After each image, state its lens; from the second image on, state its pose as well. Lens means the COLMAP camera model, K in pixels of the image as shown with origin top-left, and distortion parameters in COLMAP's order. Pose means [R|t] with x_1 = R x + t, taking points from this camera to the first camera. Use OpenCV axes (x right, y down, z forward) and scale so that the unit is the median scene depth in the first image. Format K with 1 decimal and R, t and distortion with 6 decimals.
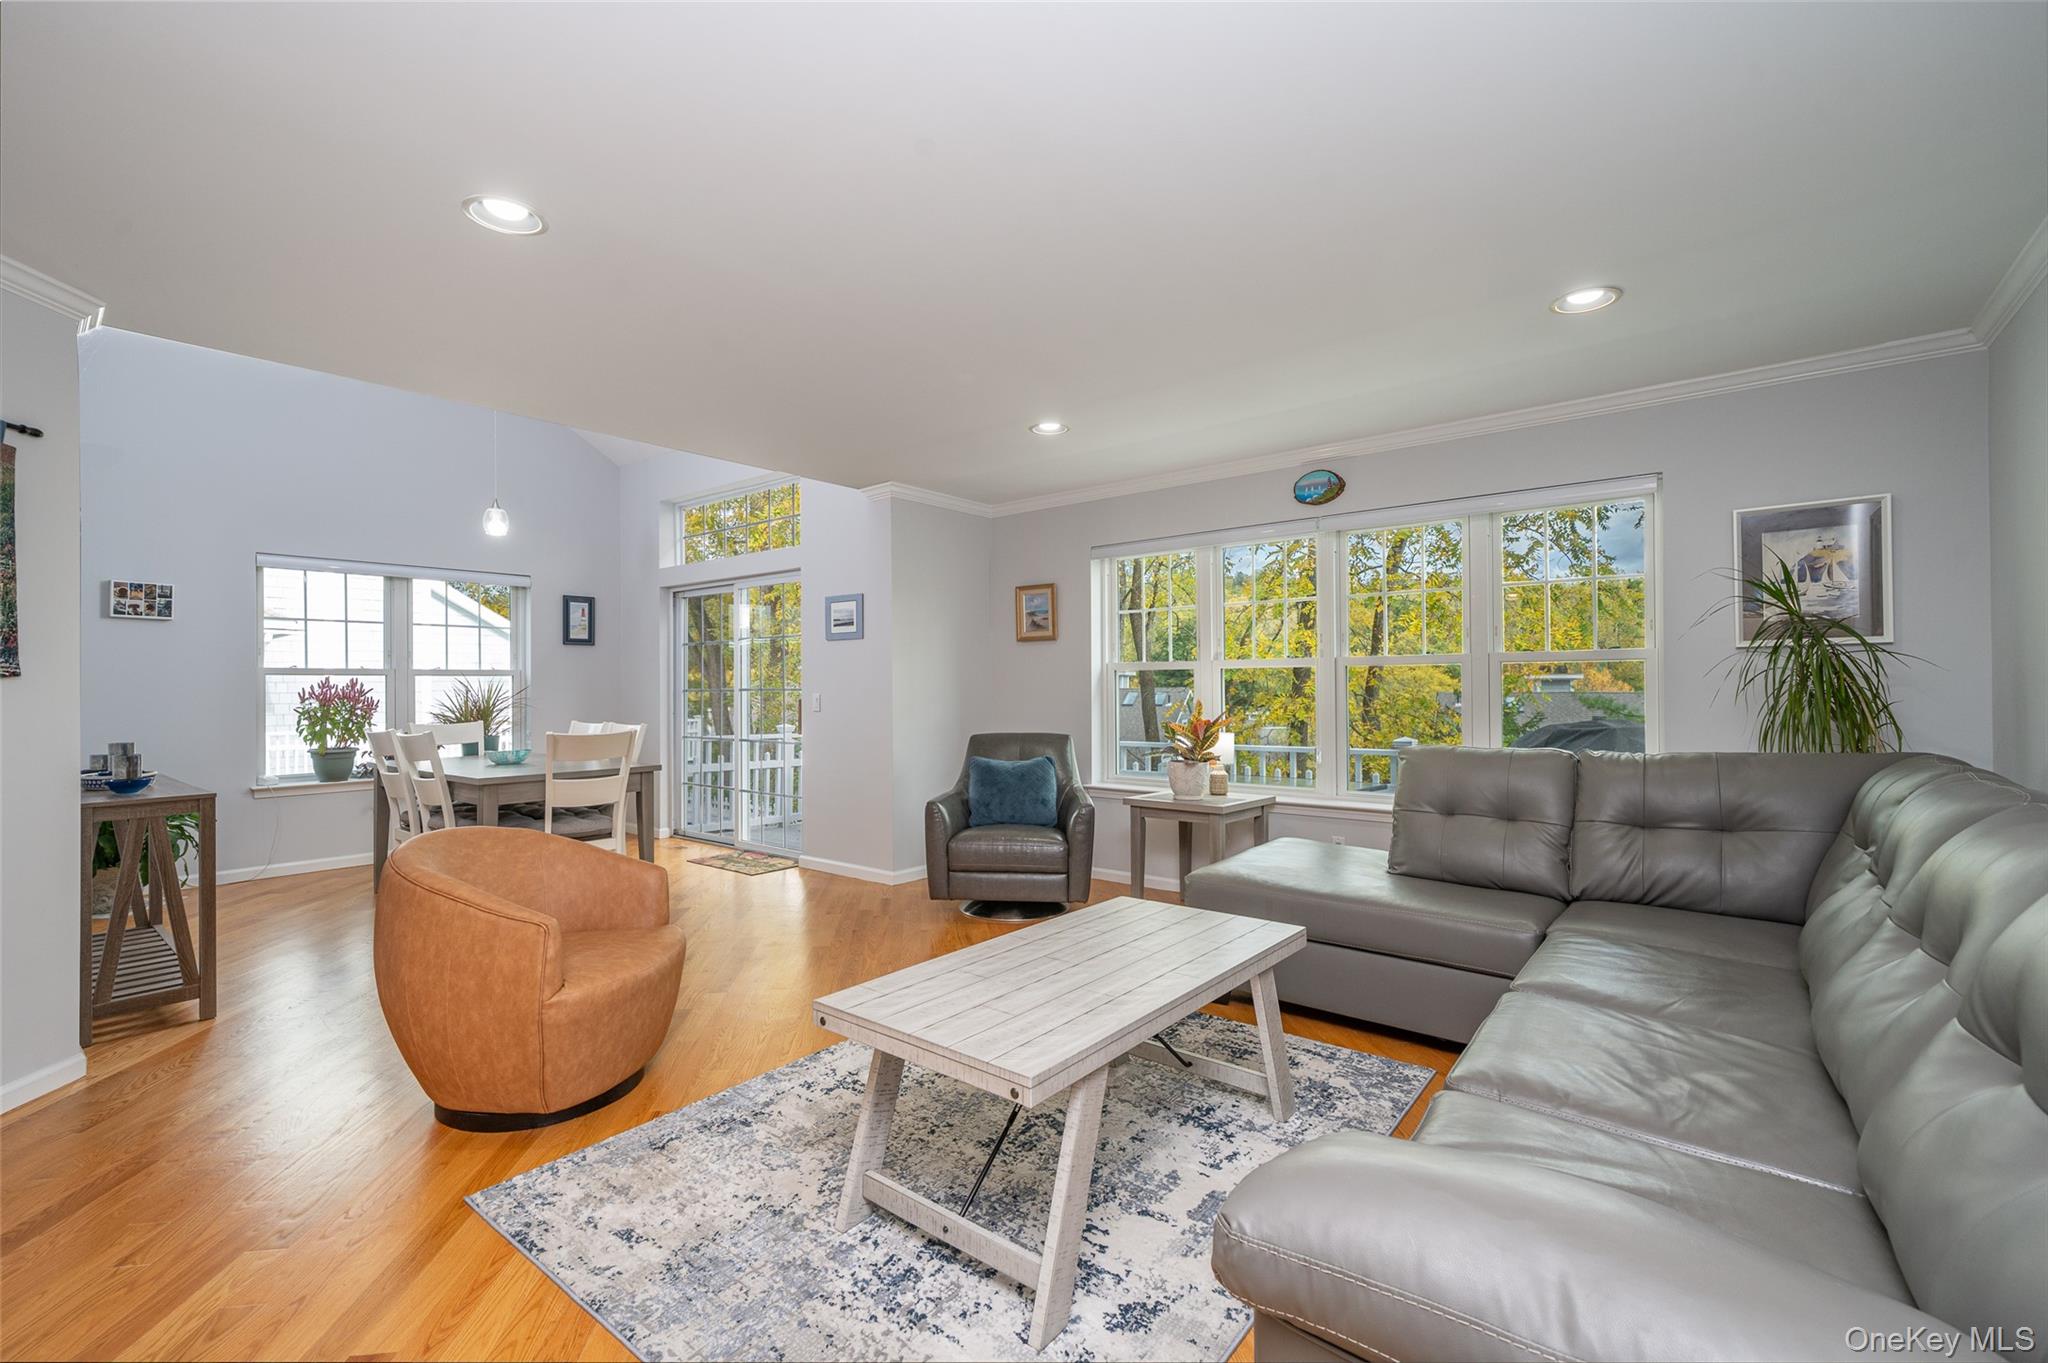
lens RADIAL K [[889.8, 0, 1019.3], [0, 889.8, 682.4], [0, 0, 1]] dist [0.008000, -0.000038]
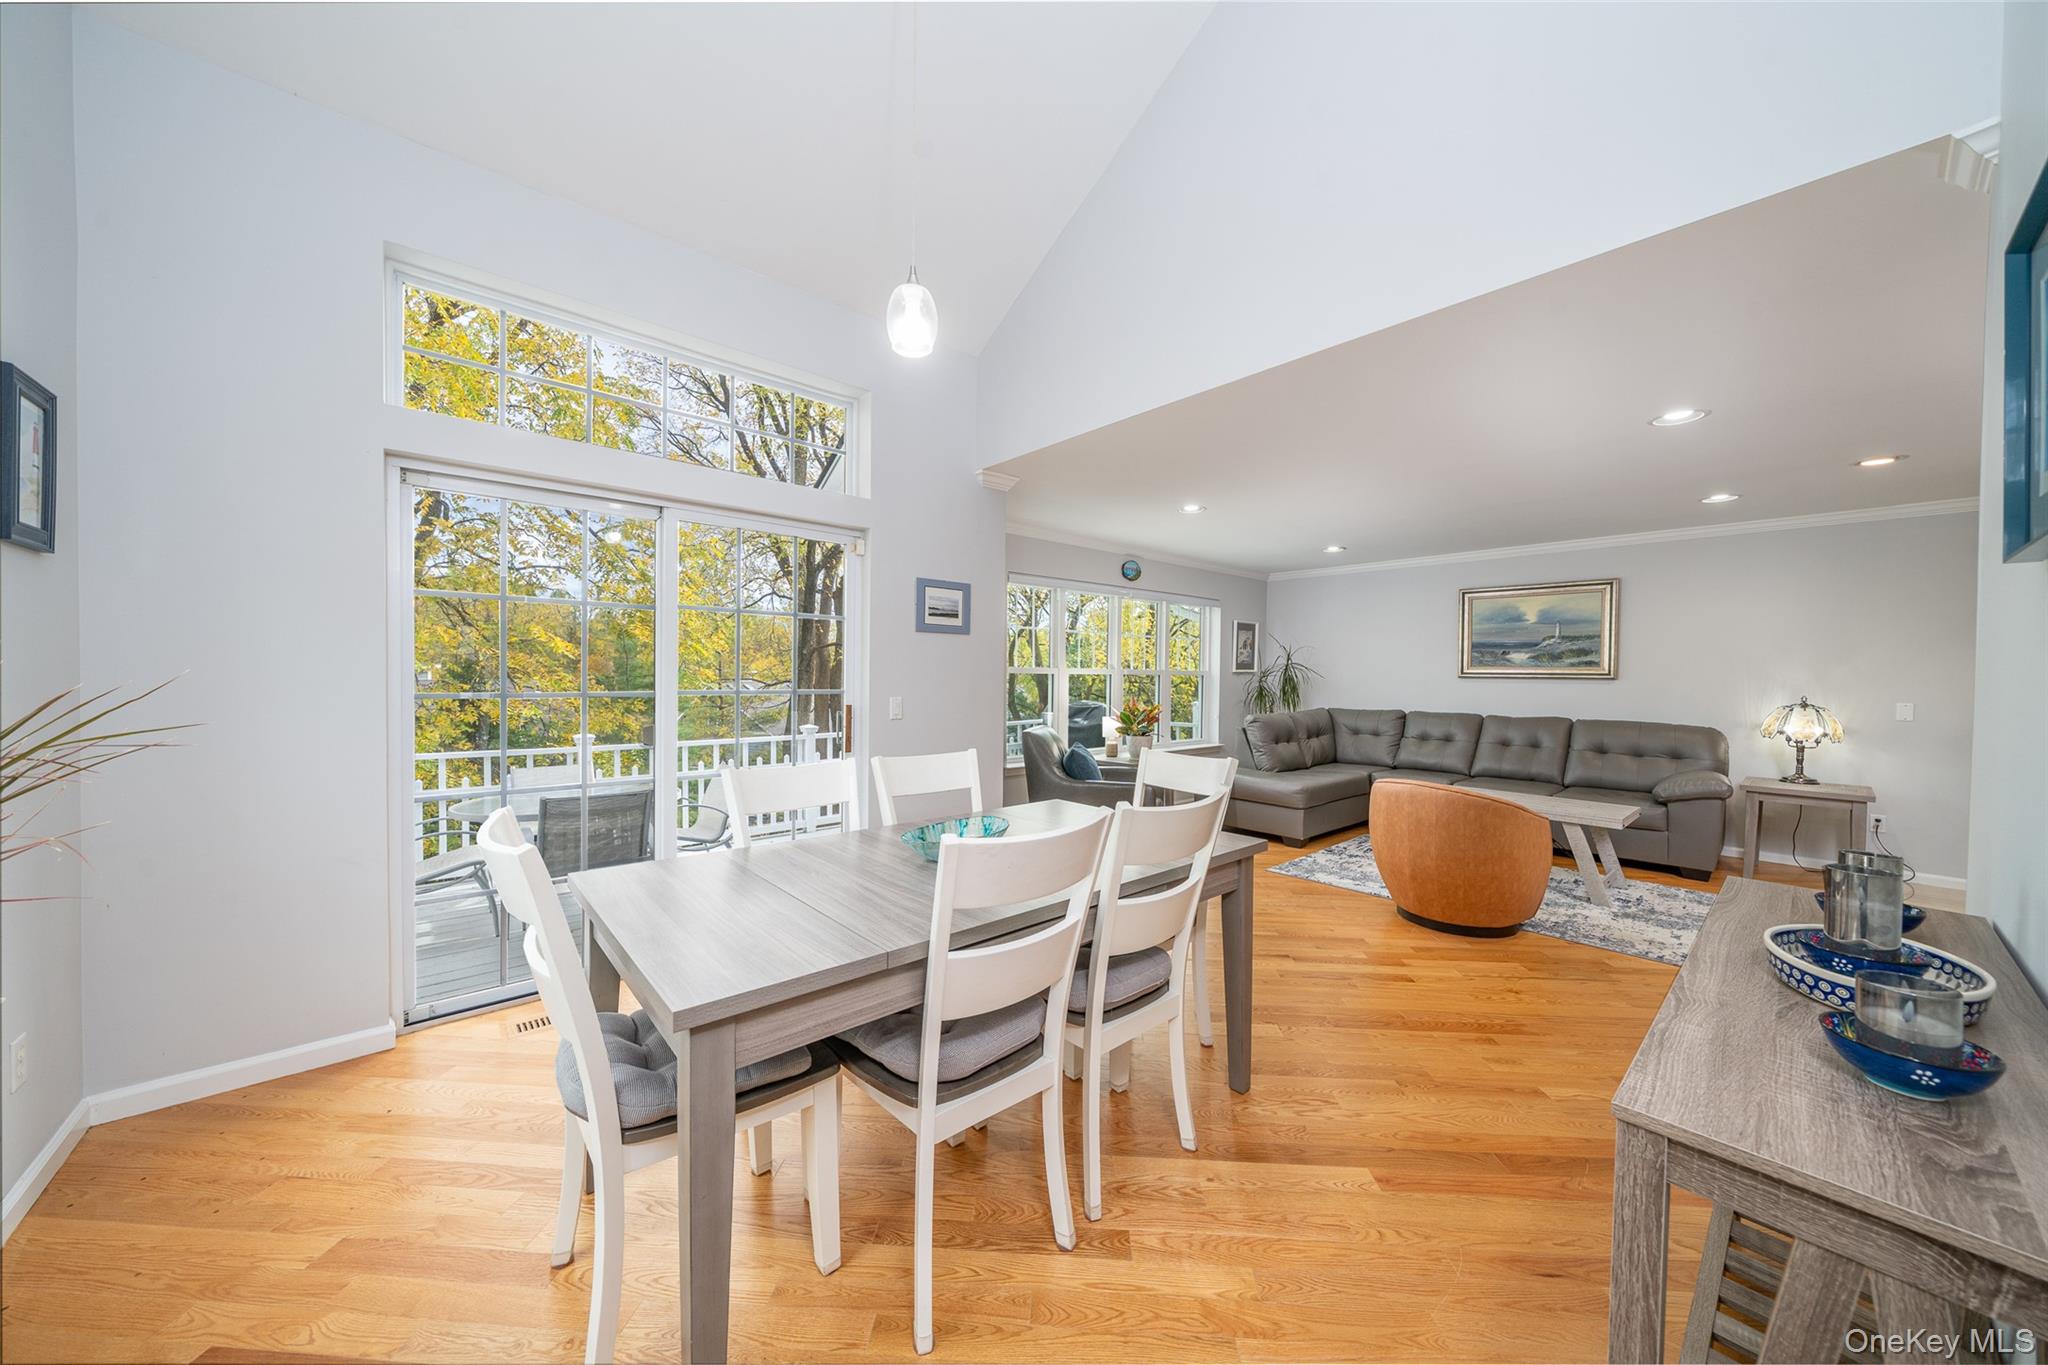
lens RADIAL K [[693.1, 0, 1019.8], [0, 693.1, 688.8], [0, 0, 1]] dist [-0.000046, -0.000009]
pose [[0.167296, -0.009768, 0.985858, -0.871657], [-0.016382, 0.999785, 0.012686, -0.003751], [-0.985771, -0.018273, 0.167100, 0.839733]]
